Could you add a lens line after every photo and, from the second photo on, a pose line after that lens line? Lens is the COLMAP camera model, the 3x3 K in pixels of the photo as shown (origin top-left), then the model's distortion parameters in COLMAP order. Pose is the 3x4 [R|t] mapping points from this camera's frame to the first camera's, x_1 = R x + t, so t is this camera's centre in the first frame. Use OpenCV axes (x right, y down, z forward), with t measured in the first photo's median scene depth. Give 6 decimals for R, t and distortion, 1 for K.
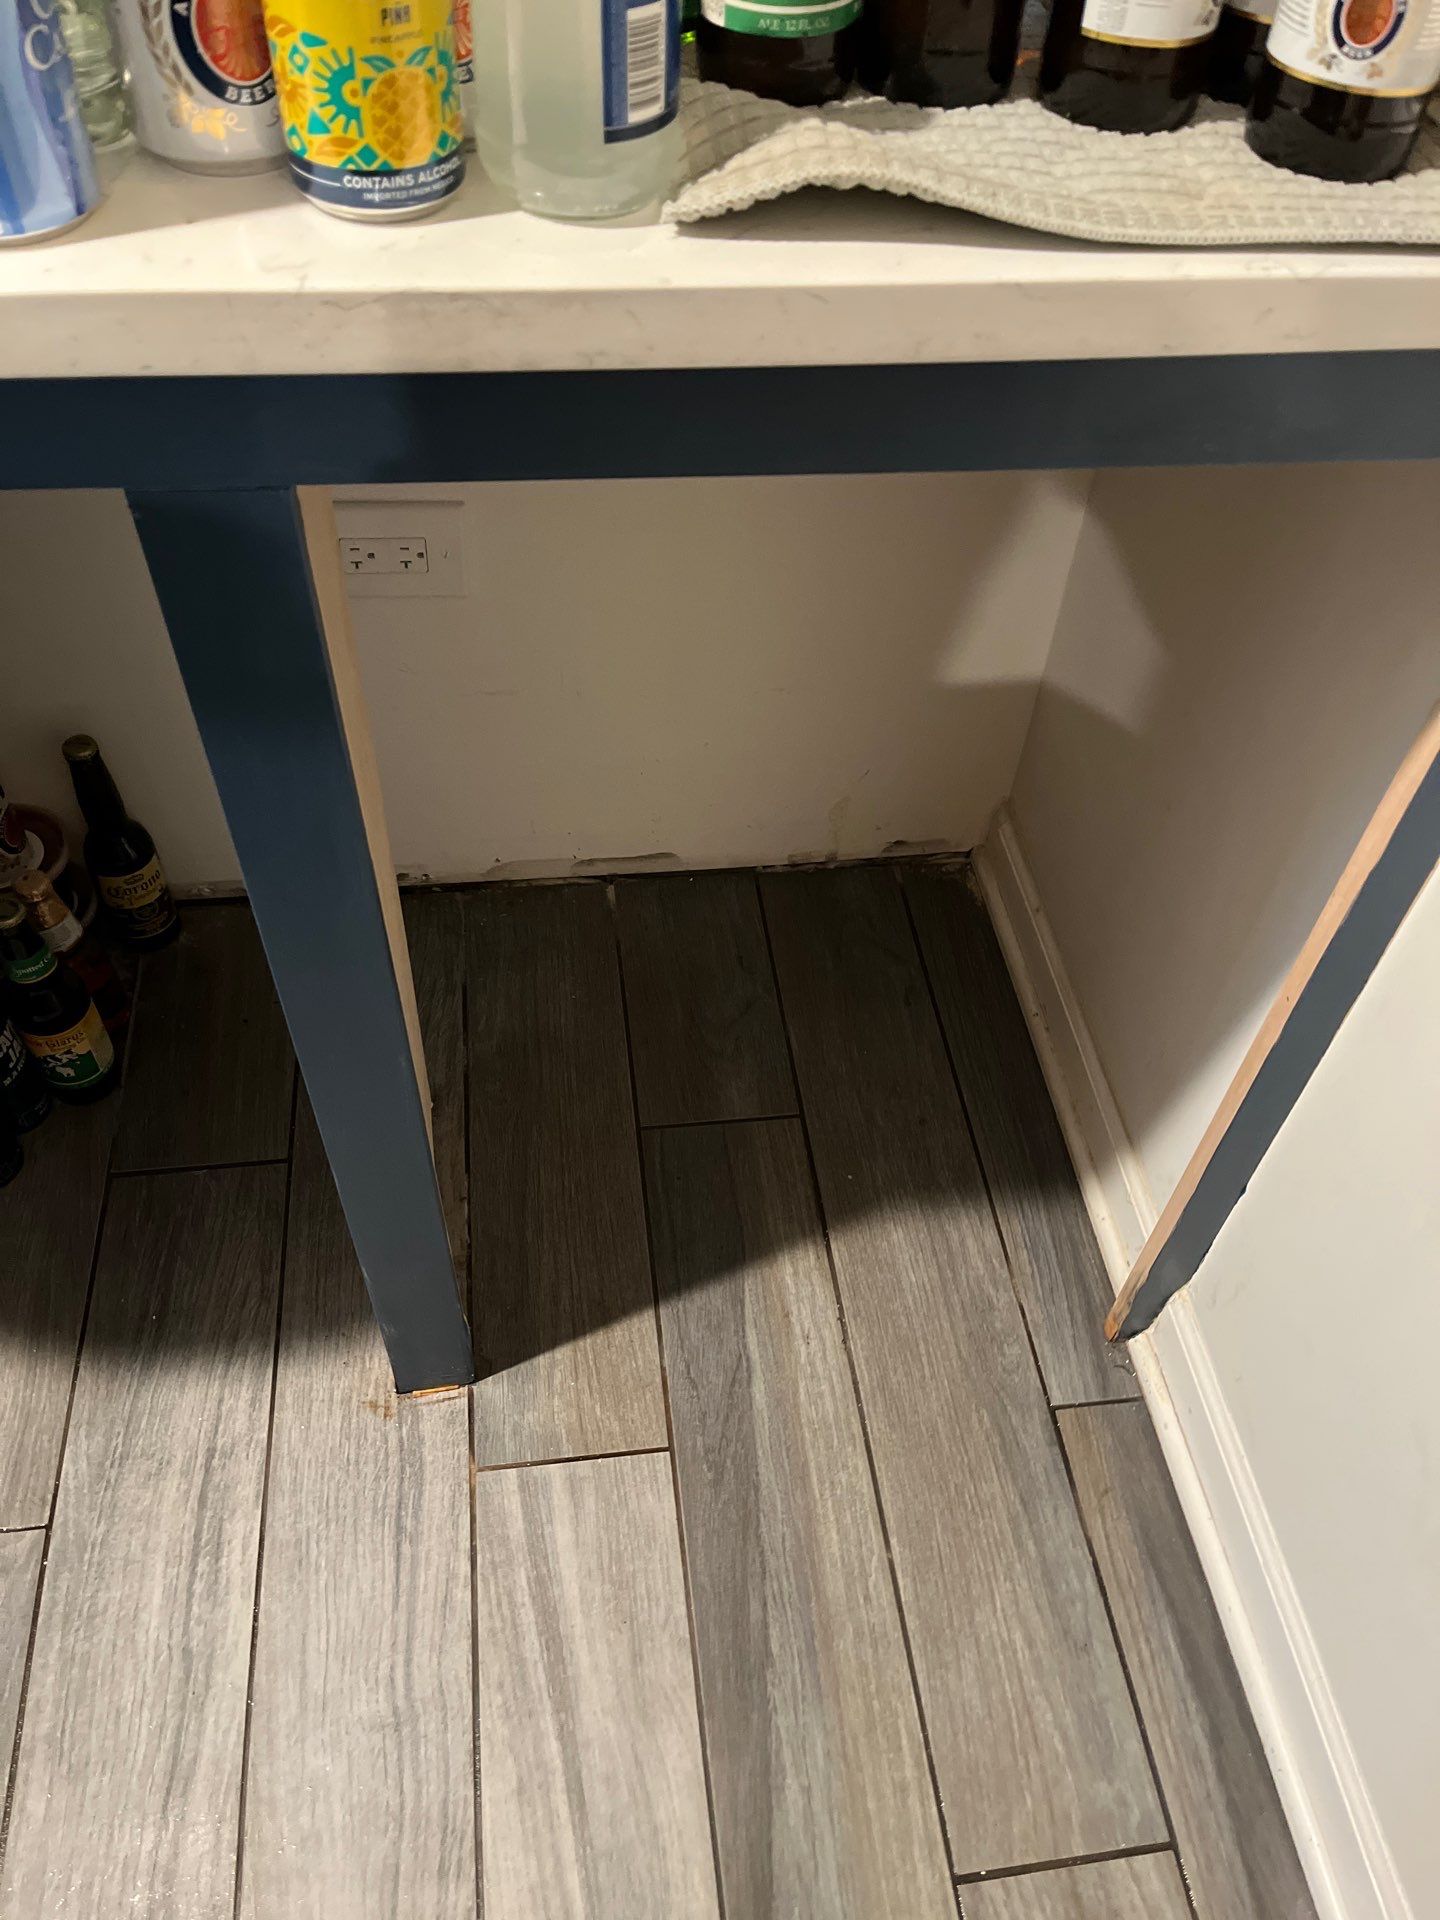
lens RADIAL K [[1422.5, 0, 731.5], [0, 1422.5, 949.7], [0, 0, 1]] dist [0.040655, -0.067773]
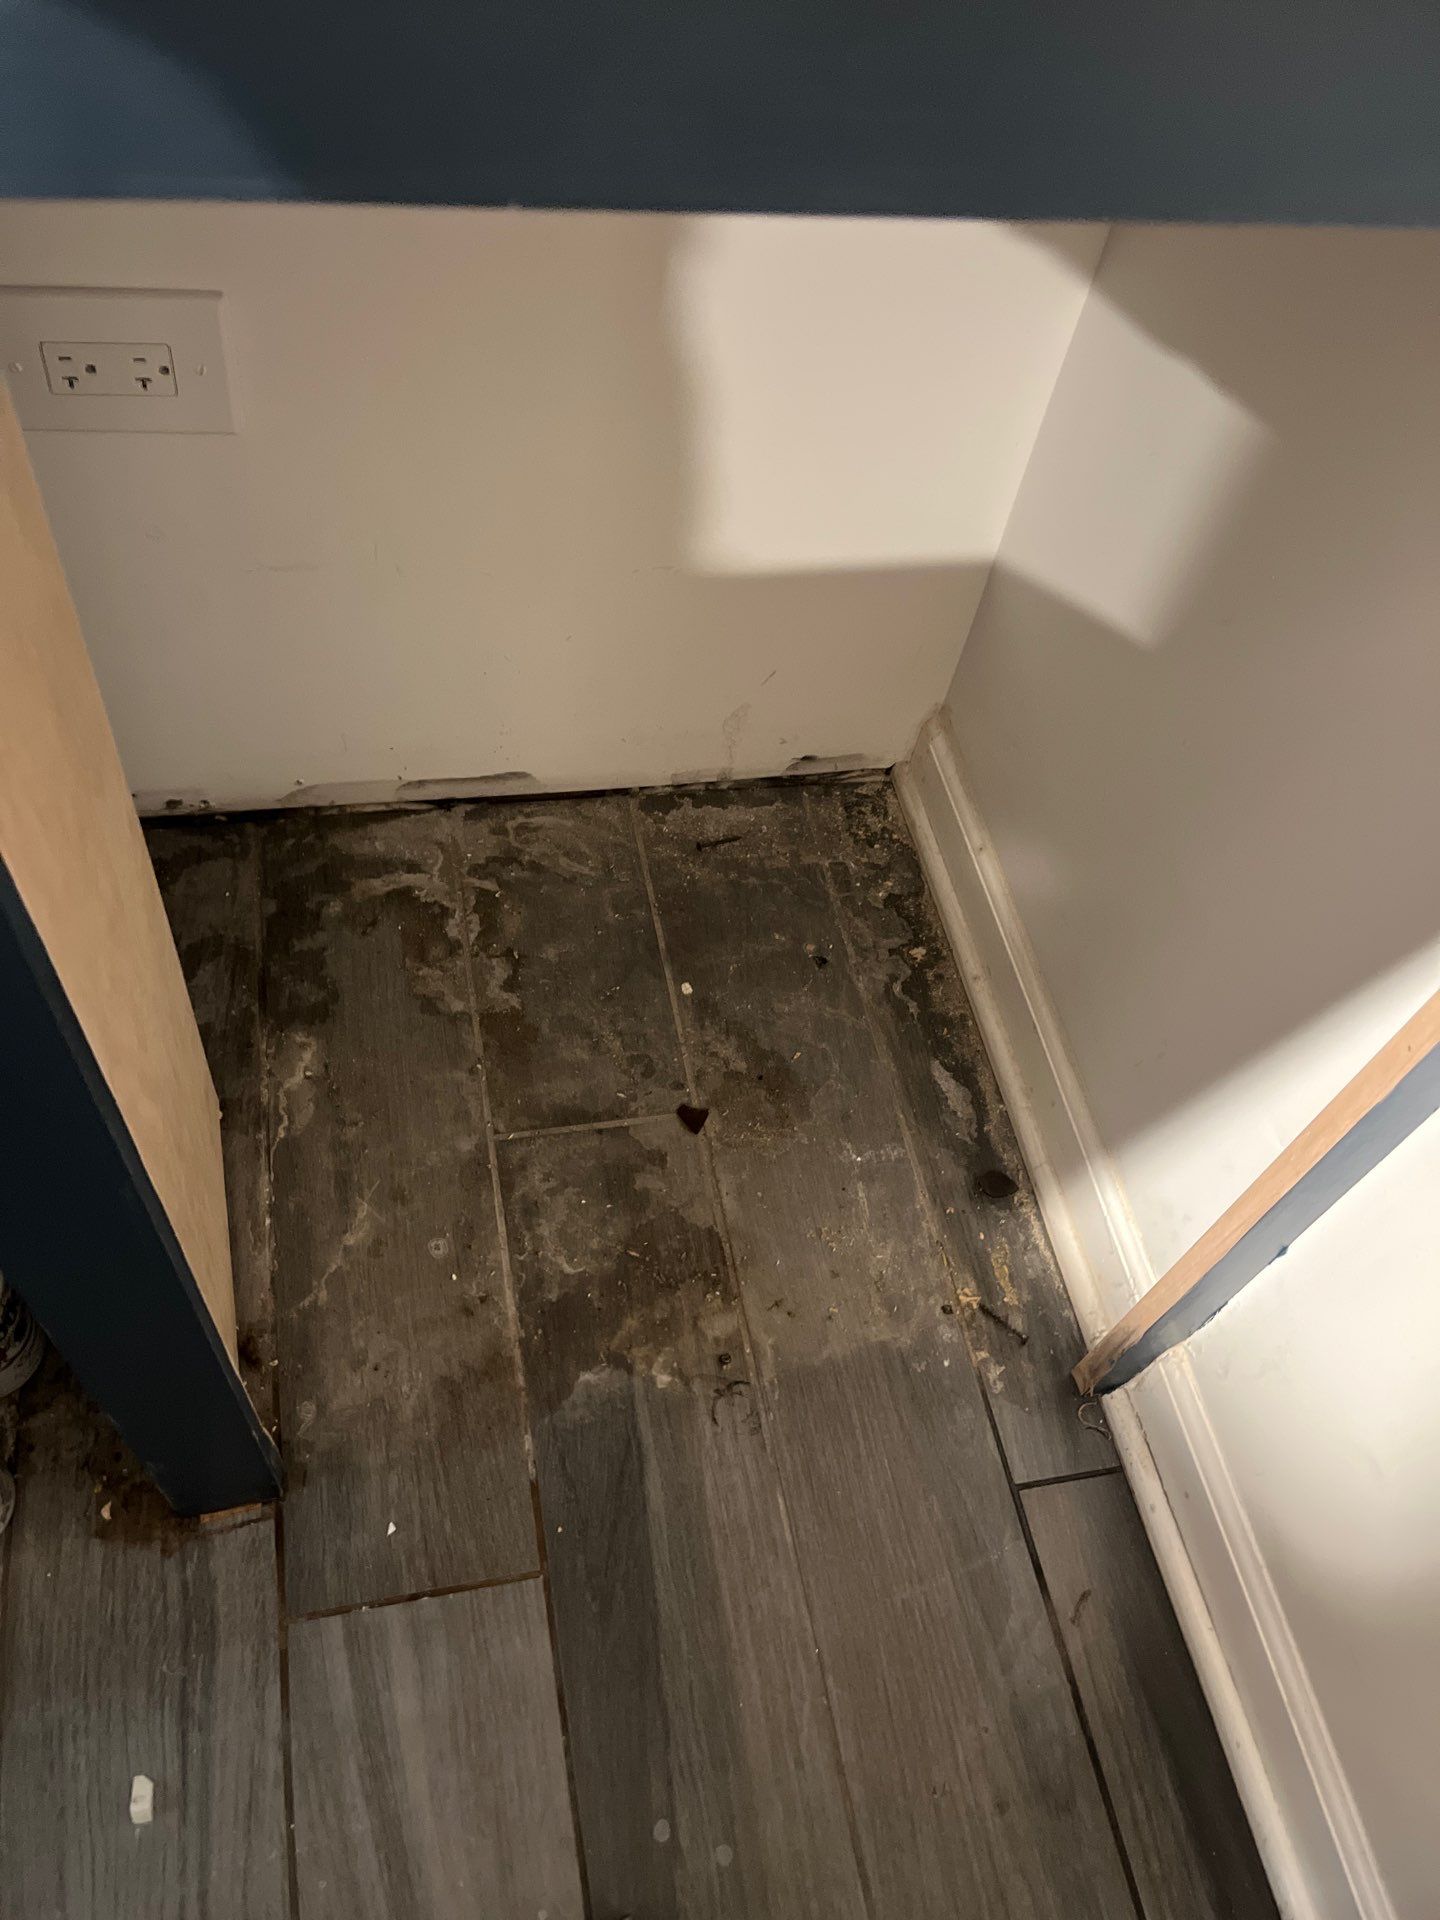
lens RADIAL K [[1422.5, 0, 733.0], [0, 1422.5, 969.7], [0, 0, 1]] dist [0.040655, -0.067773]
pose [[0.994181, -0.015368, 0.106624, -0.018085], [0.002616, 0.992925, 0.118719, -0.072084], [-0.107694, -0.117749, 0.987187, 0.261330]]
